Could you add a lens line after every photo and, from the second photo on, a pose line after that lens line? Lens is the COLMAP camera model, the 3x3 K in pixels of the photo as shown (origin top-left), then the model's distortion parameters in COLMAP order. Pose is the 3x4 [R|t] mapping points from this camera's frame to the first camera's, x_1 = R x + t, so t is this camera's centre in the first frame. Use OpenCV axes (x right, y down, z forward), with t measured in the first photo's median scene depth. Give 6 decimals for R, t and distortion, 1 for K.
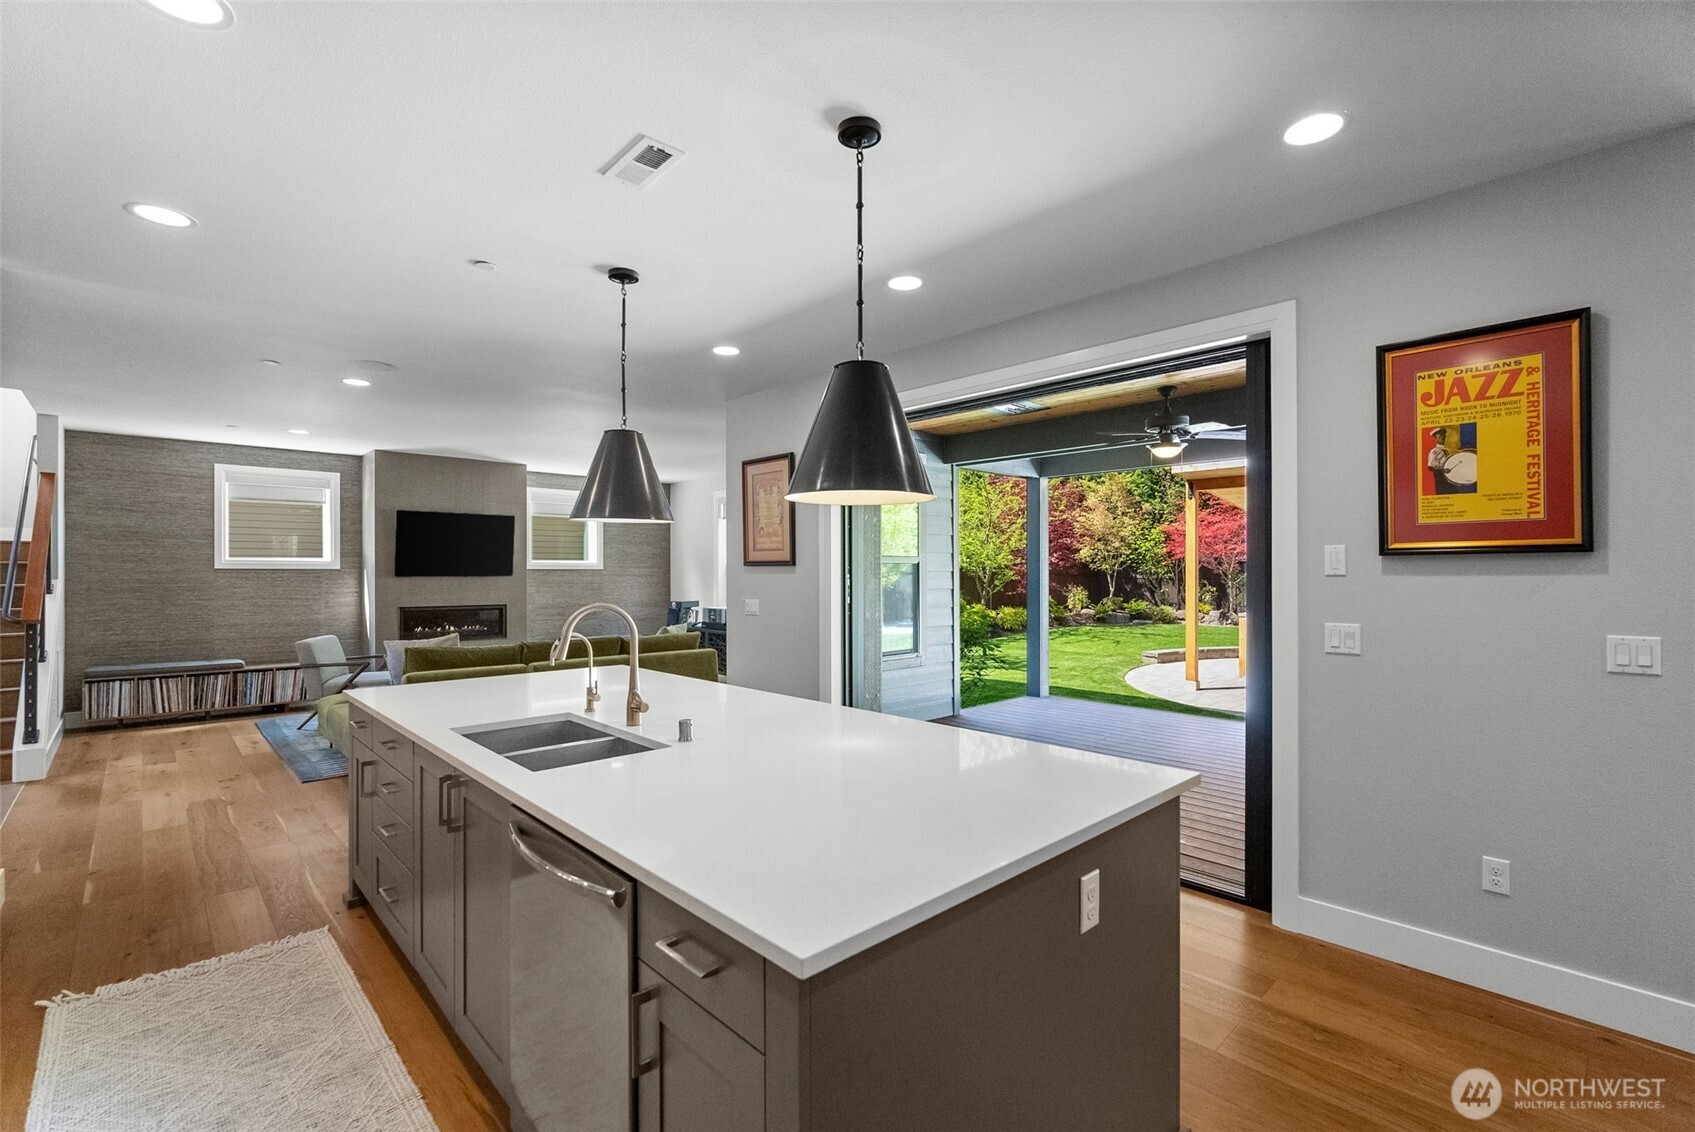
lens RADIAL K [[742.4, 0, 851.8], [0, 742.4, 560.3], [0, 0, 1]] dist [-0.004275, -0.000061]
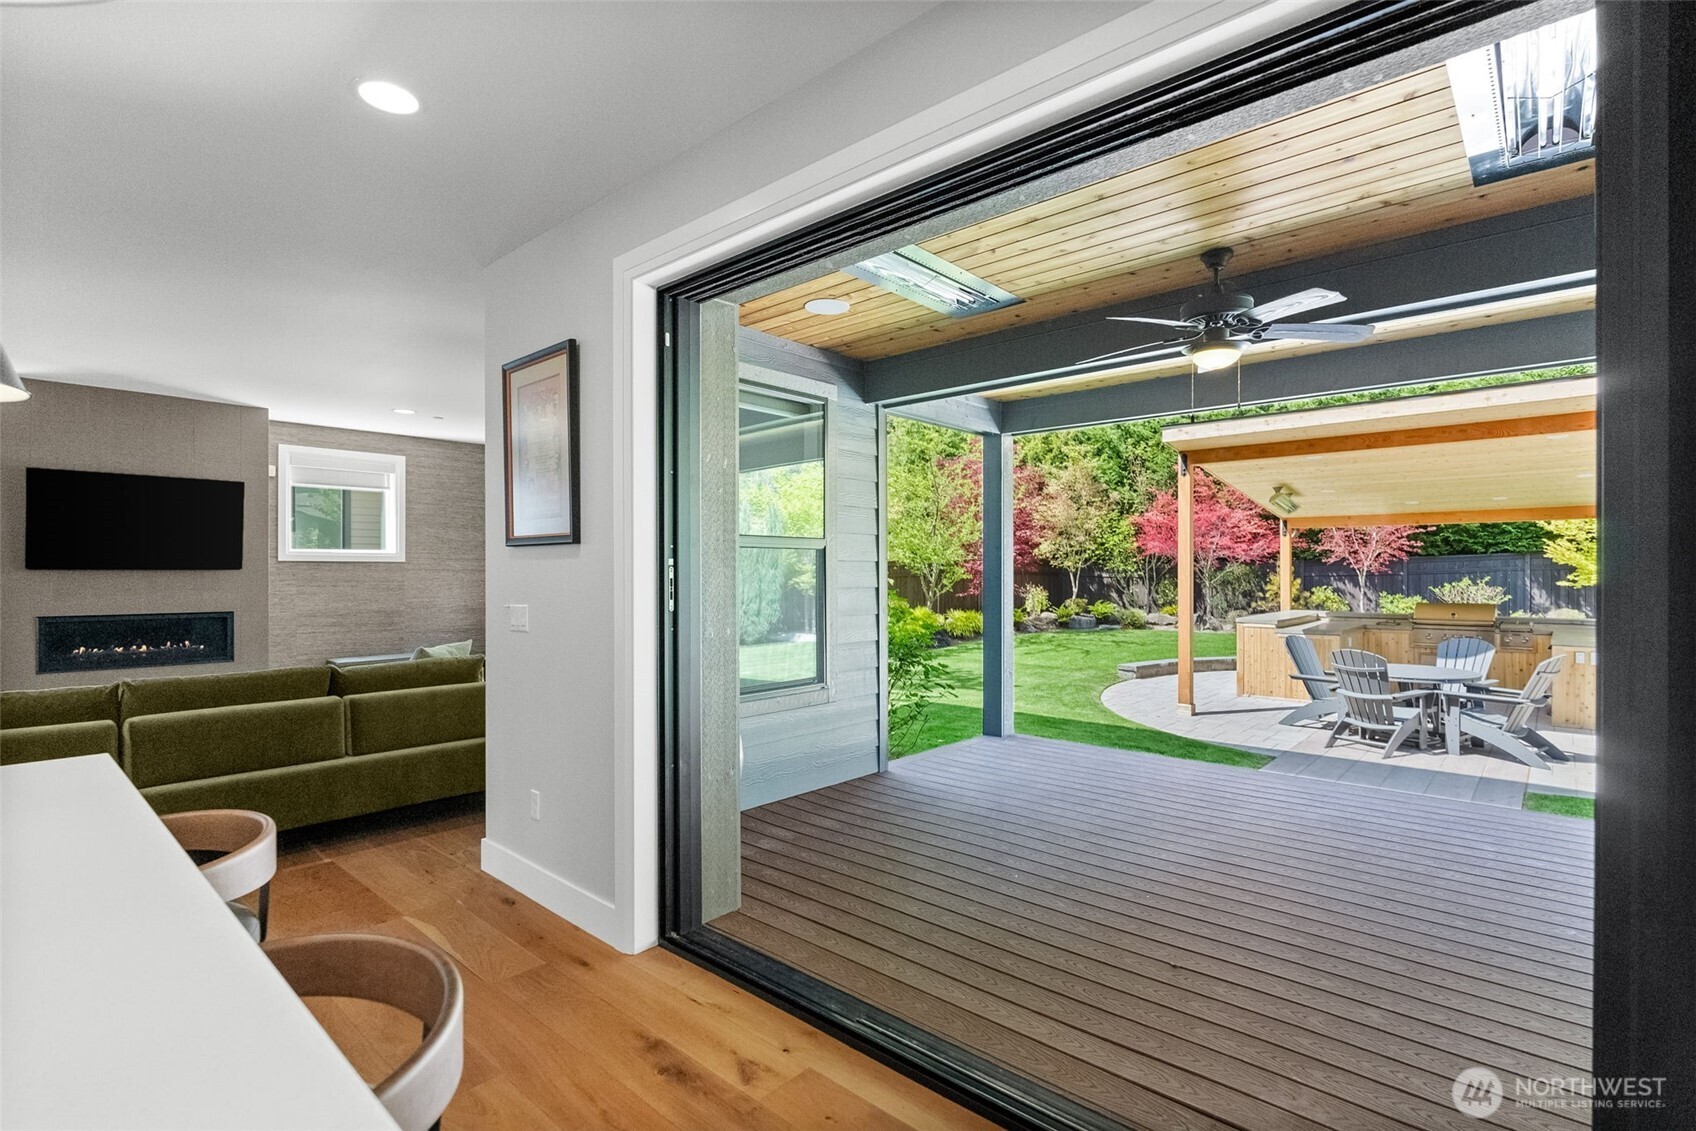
lens RADIAL K [[803.3, 0, 849.4], [0, 803.3, 564.0], [0, 0, 1]] dist [-0.001039, -0.000471]
pose [[0.997367, 0.000370, 0.072525, 0.035589], [-0.000784, 0.999984, 0.005681, 0.008156], [-0.072522, -0.005723, 0.997350, 0.166933]]
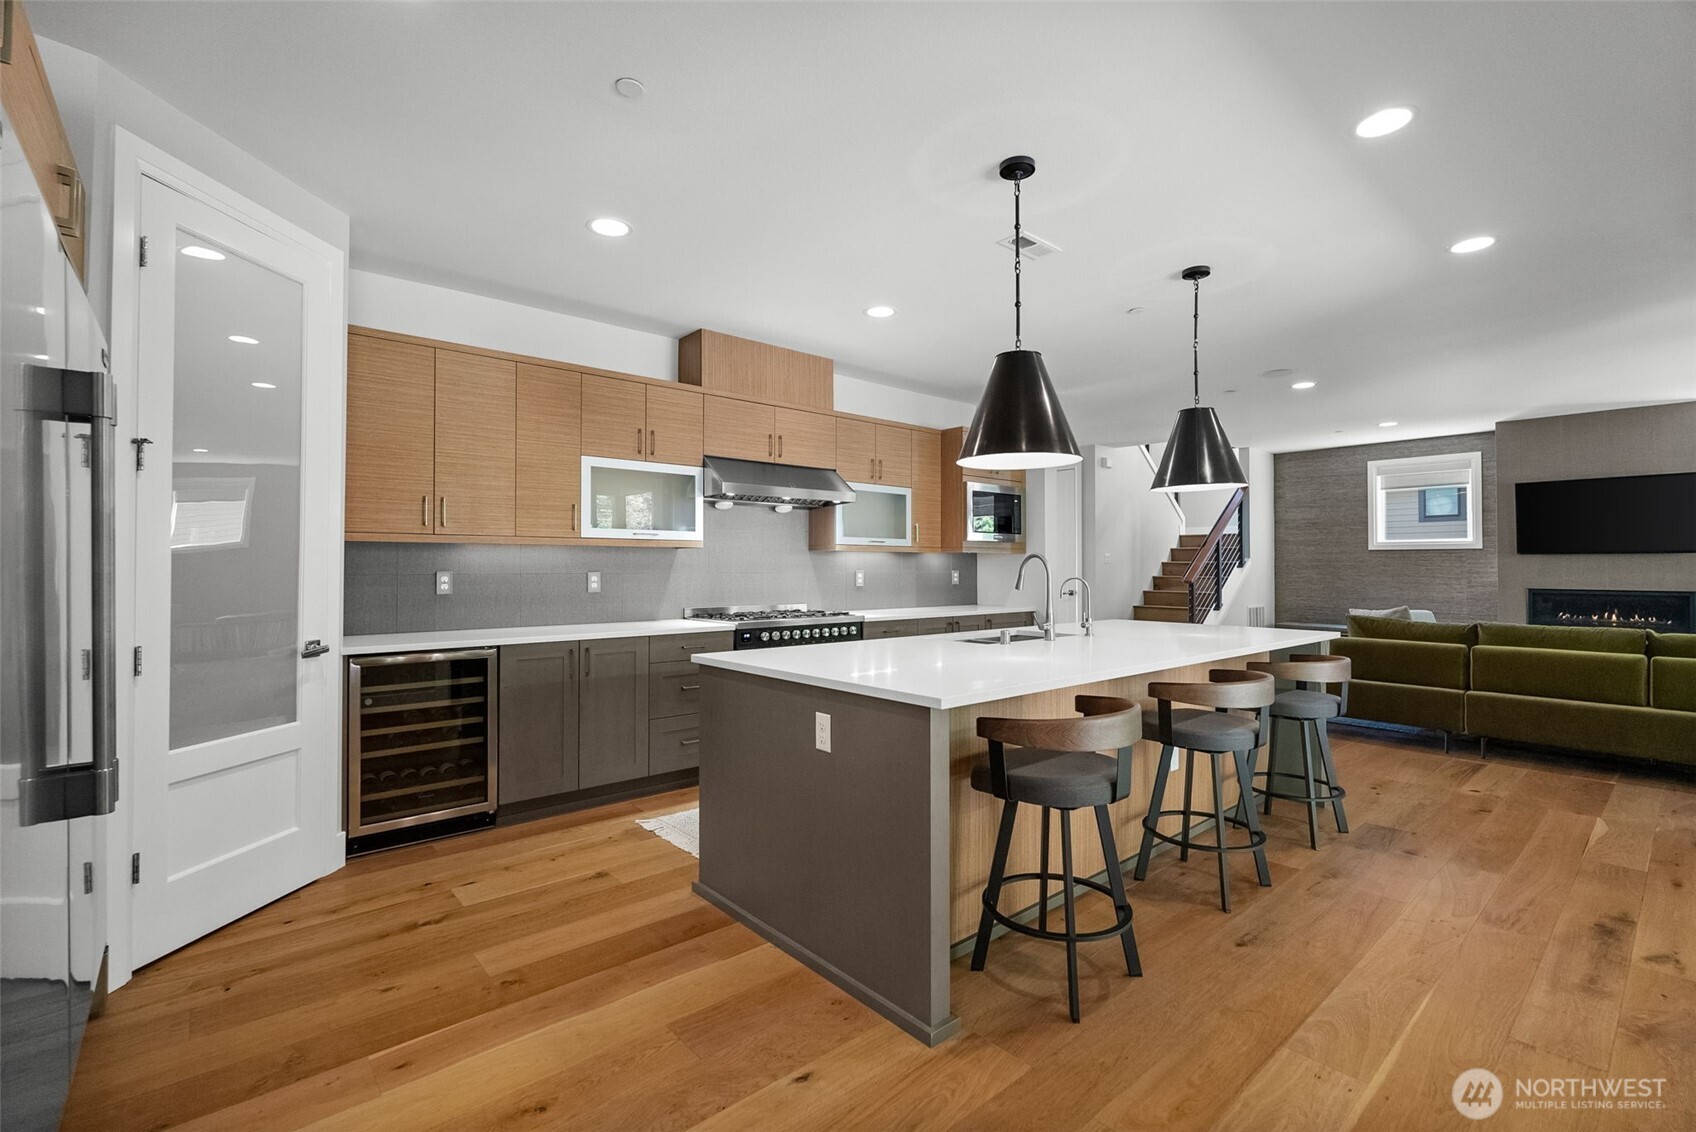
lens RADIAL K [[742.8, 0, 856.9], [0, 742.8, 565.6], [0, 0, 1]] dist [-0.004275, -0.000061]
pose [[-0.050987, 0.001989, -0.998697, 0.228138], [0.015038, 0.999886, 0.001224, 0.014213], [0.998586, -0.014956, -0.051011, 0.145665]]
